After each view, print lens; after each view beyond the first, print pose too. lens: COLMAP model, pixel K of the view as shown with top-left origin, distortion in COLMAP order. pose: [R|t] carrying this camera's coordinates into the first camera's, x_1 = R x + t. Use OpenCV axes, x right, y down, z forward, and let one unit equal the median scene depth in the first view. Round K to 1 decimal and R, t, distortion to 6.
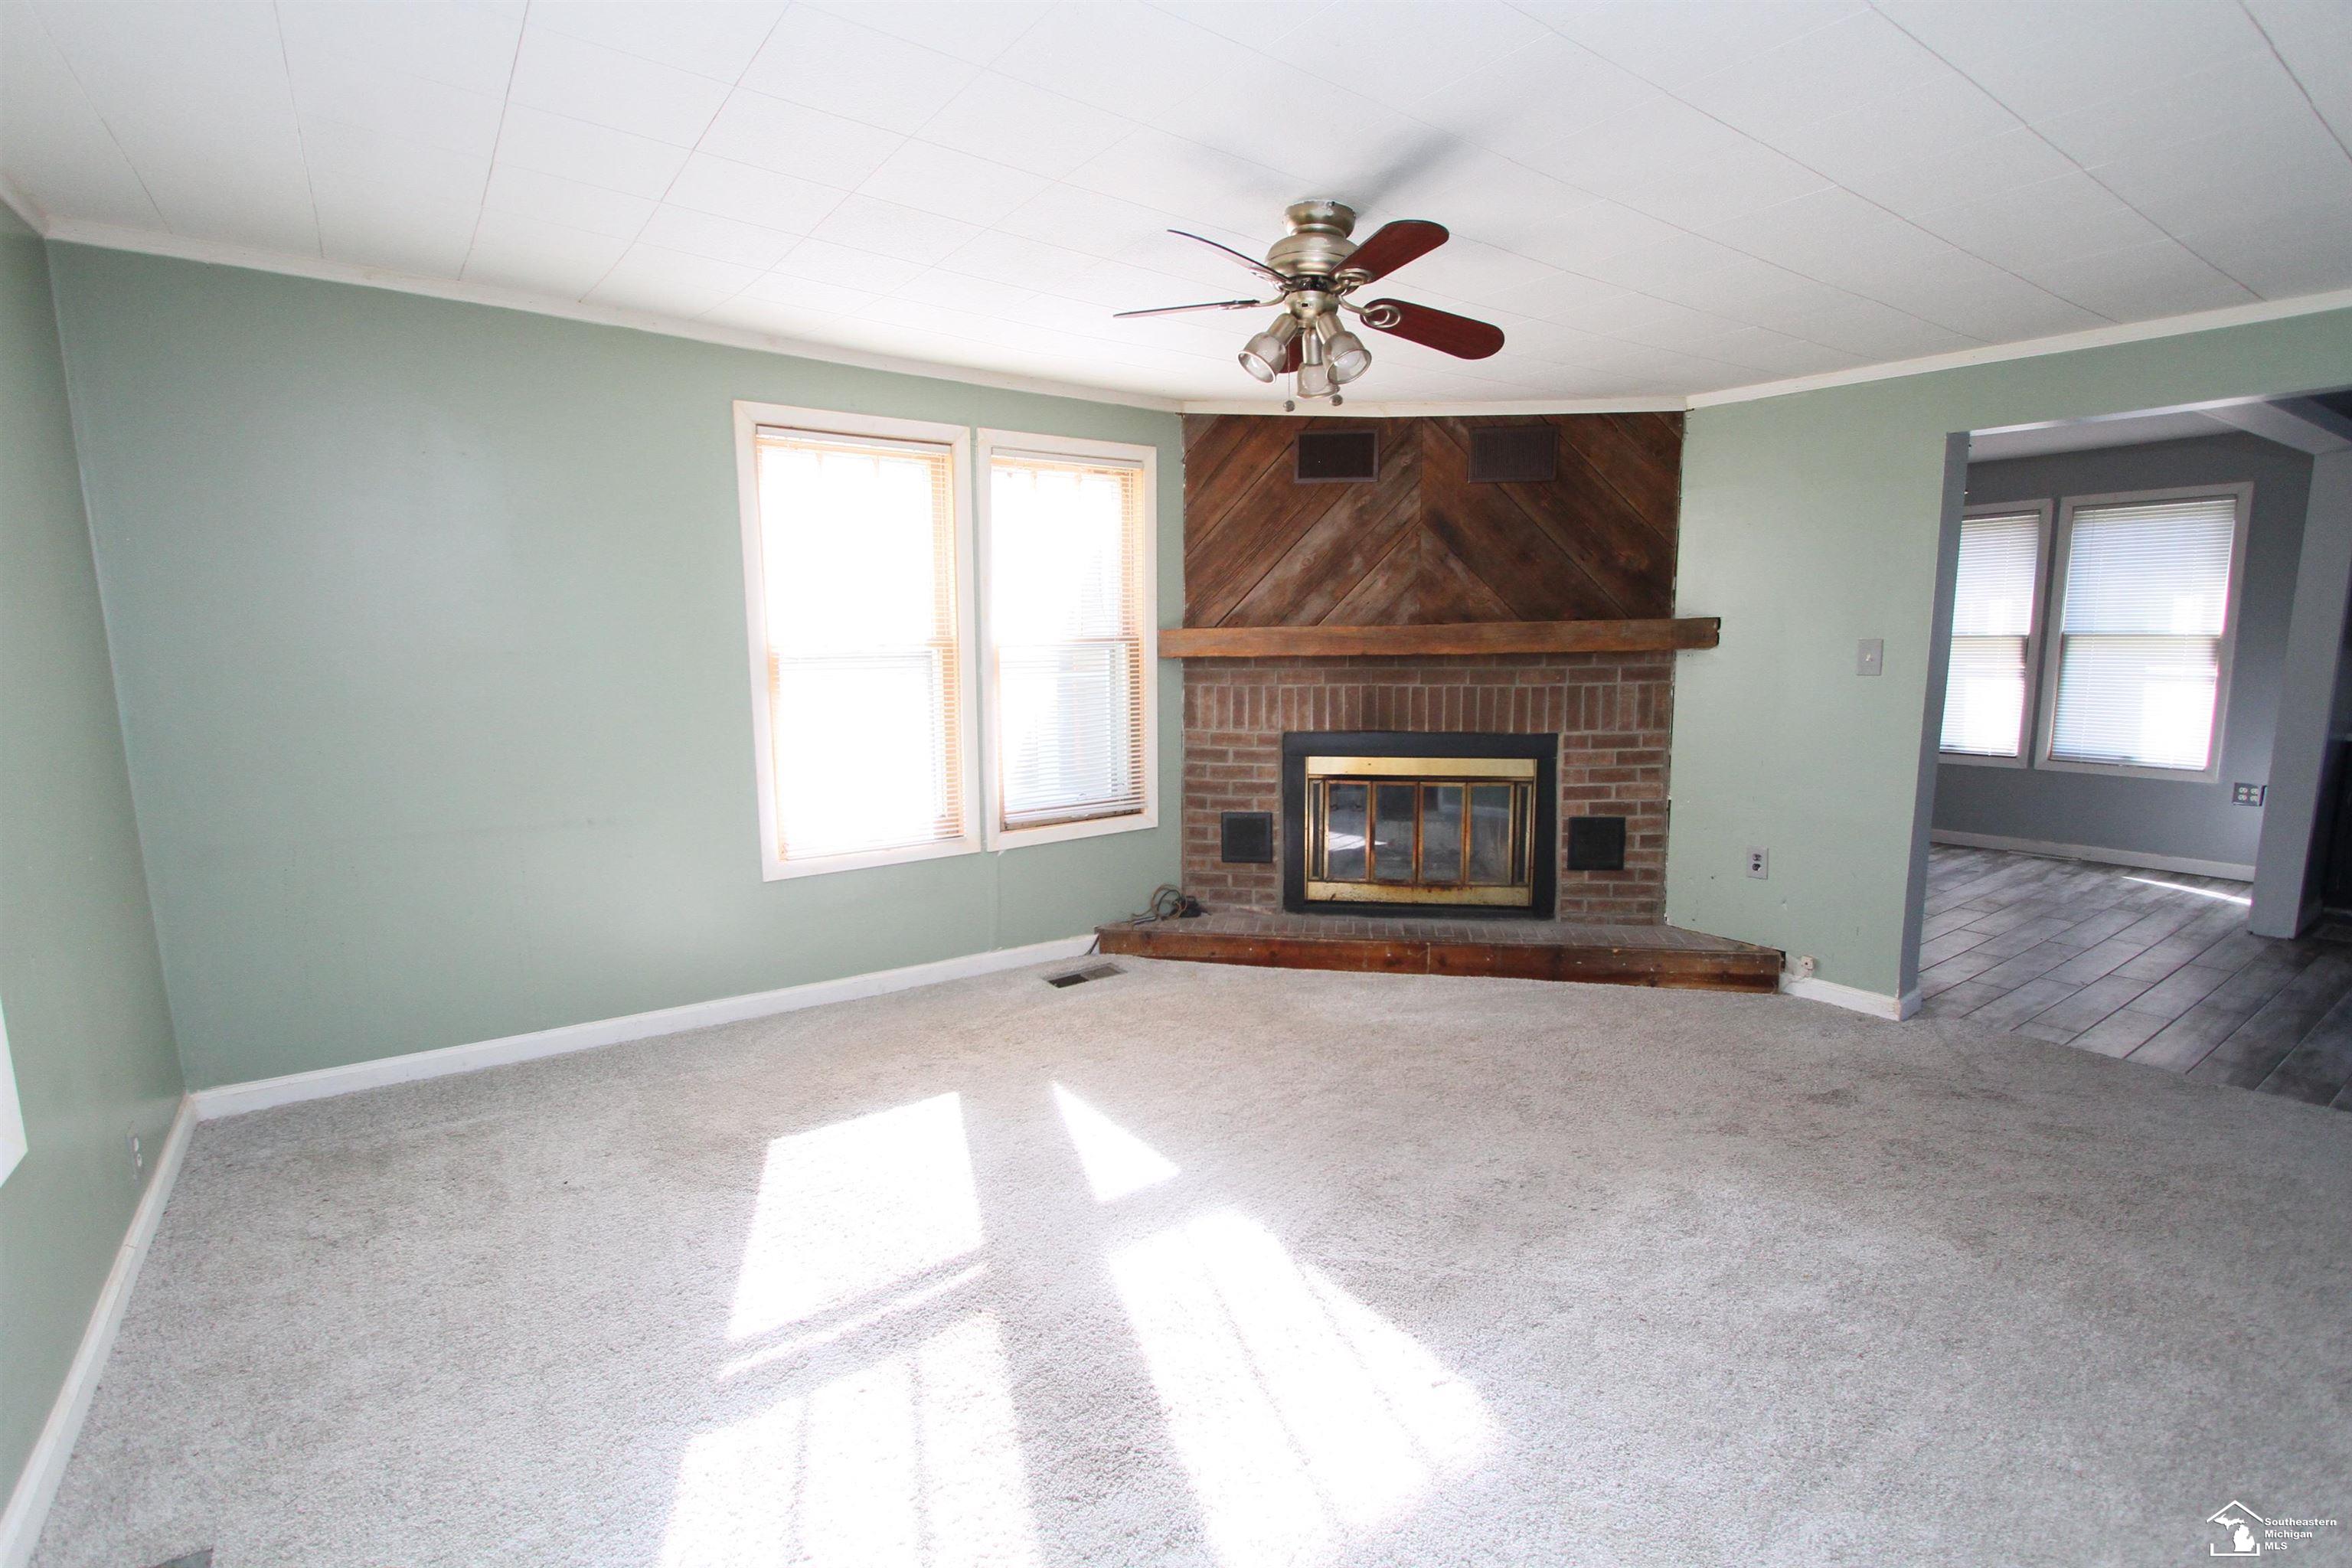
lens RADIAL K [[1099.0, 0, 1176.0], [0, 1099.0, 784.0], [0, 0, 1]] dist [-0.000120, -0.000044]
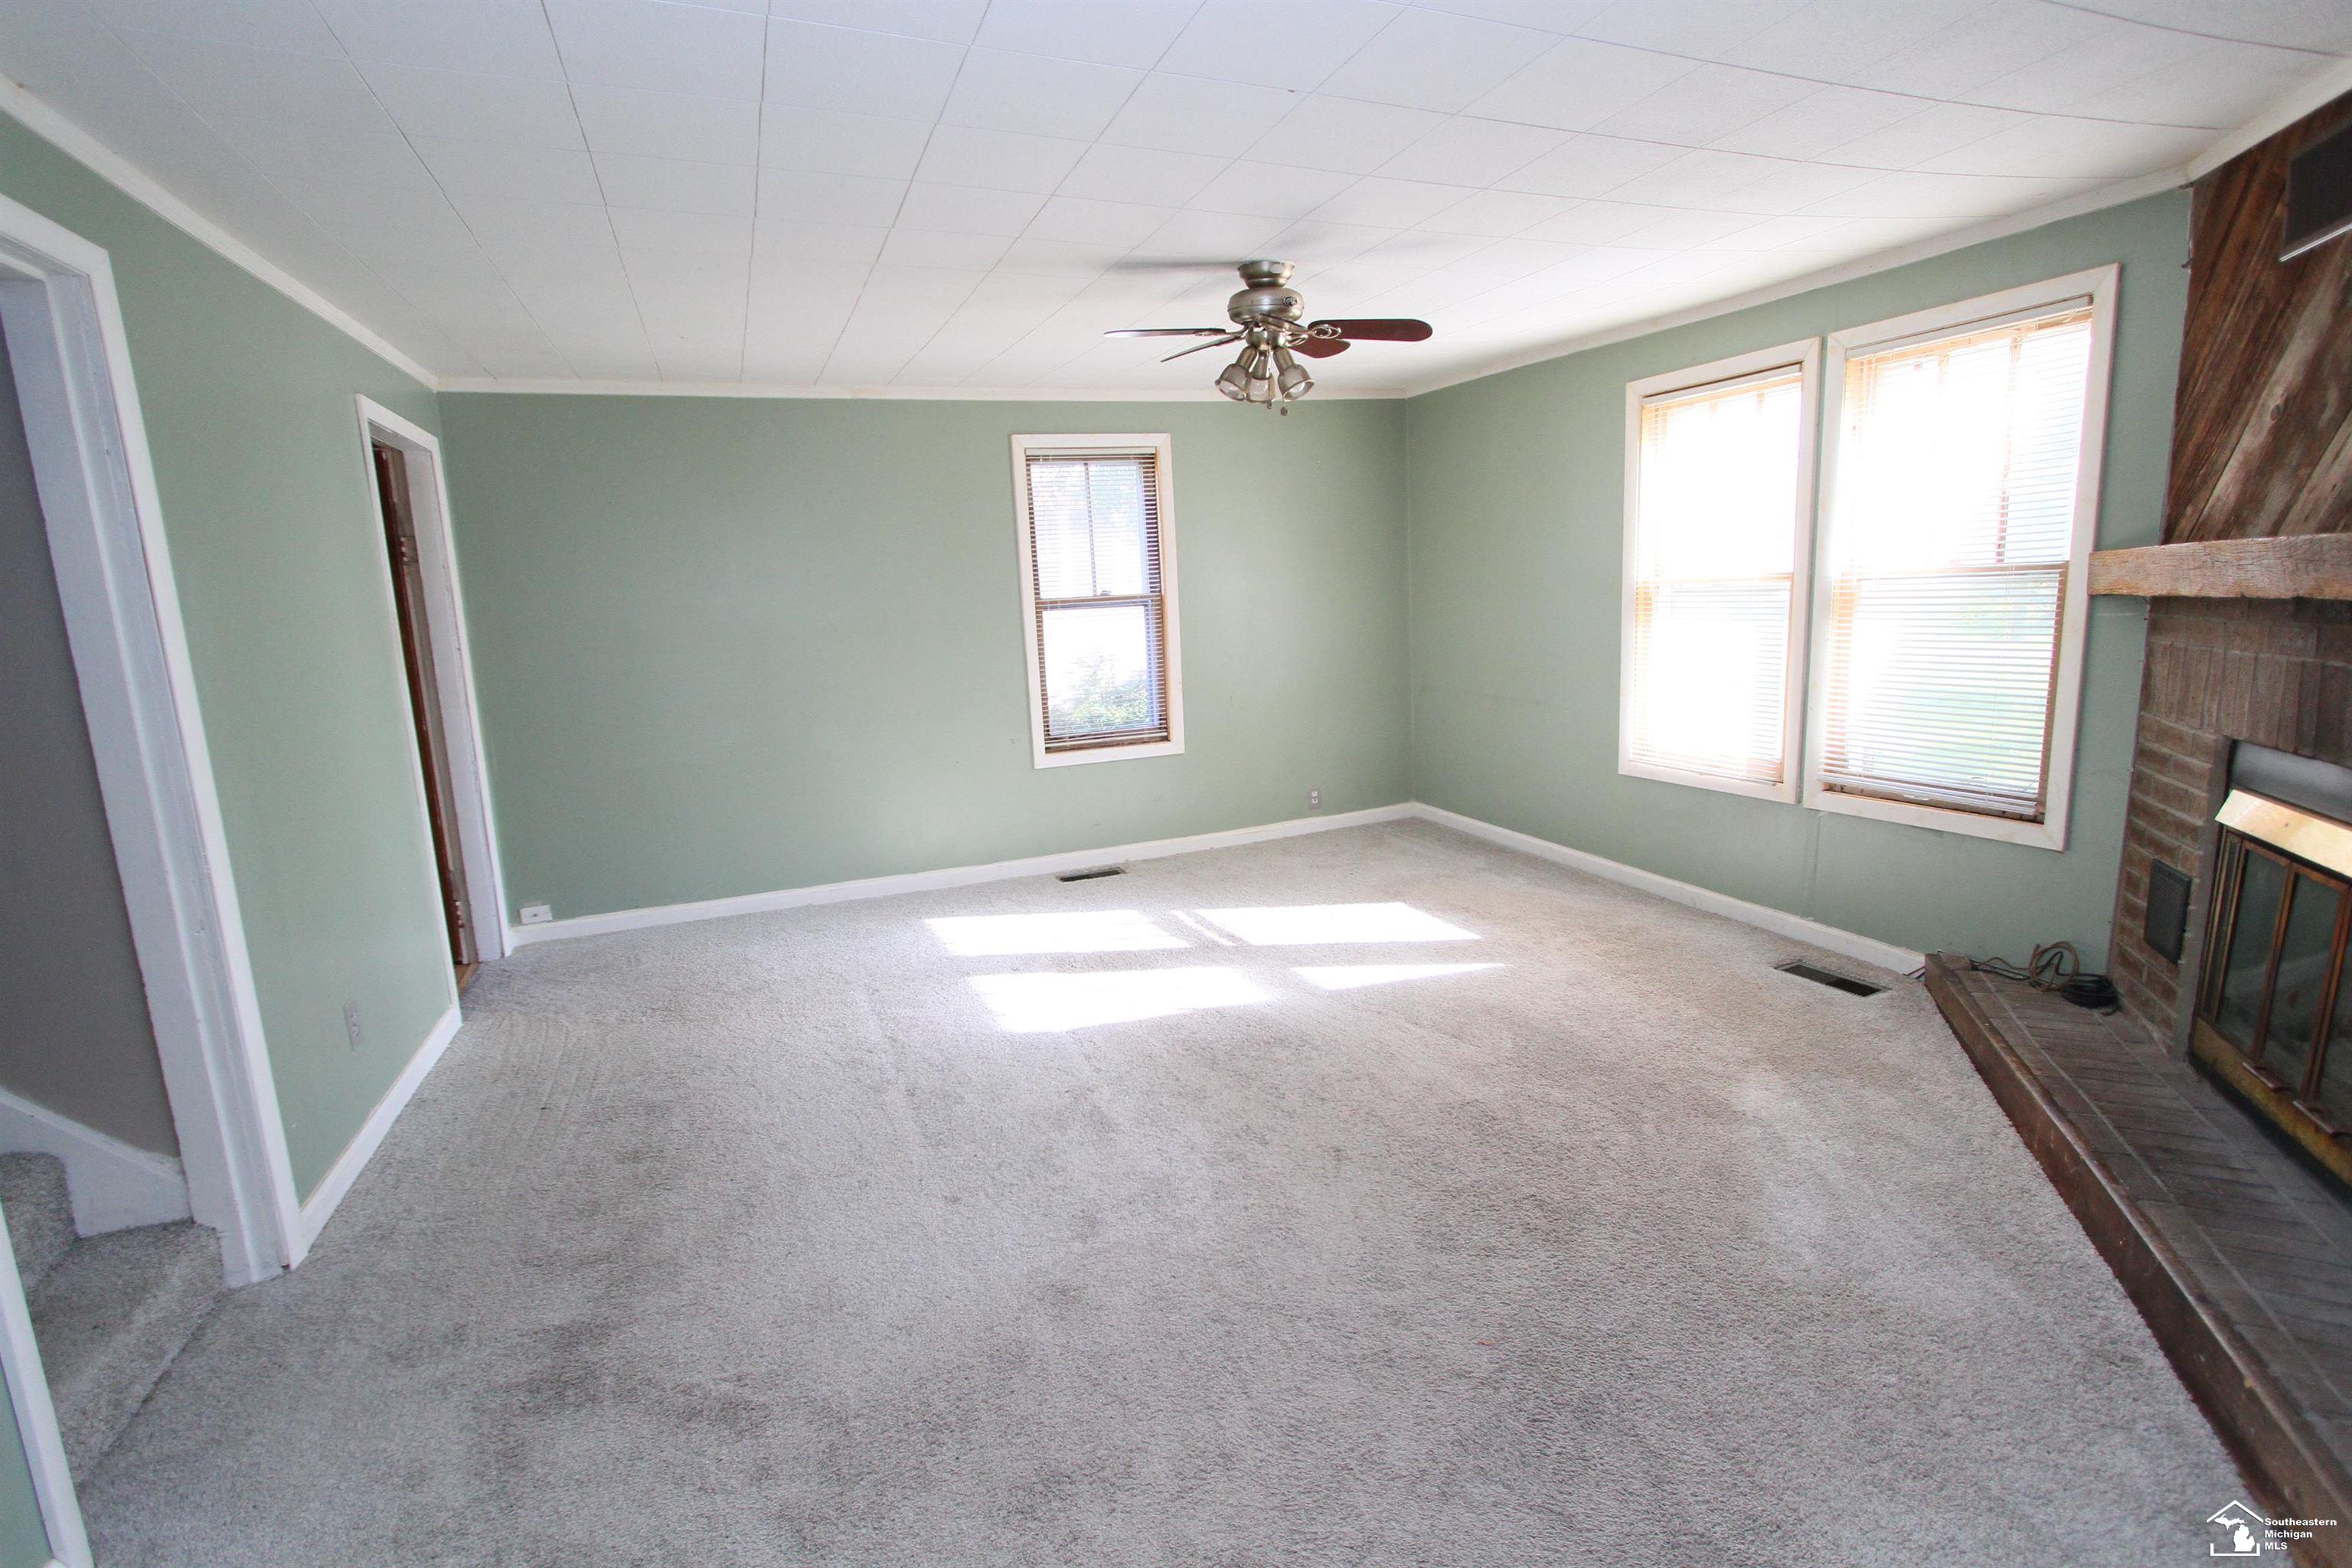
lens RADIAL K [[1128.4, 0, 1176.0], [0, 1128.4, 784.0], [0, 0, 1]] dist [-0.000904, 0.000290]
pose [[-0.247756, 0.177347, -0.952452, 0.864206], [-0.097854, 0.973495, 0.206719, -0.101908], [0.963868, 0.144417, -0.223835, 0.722176]]
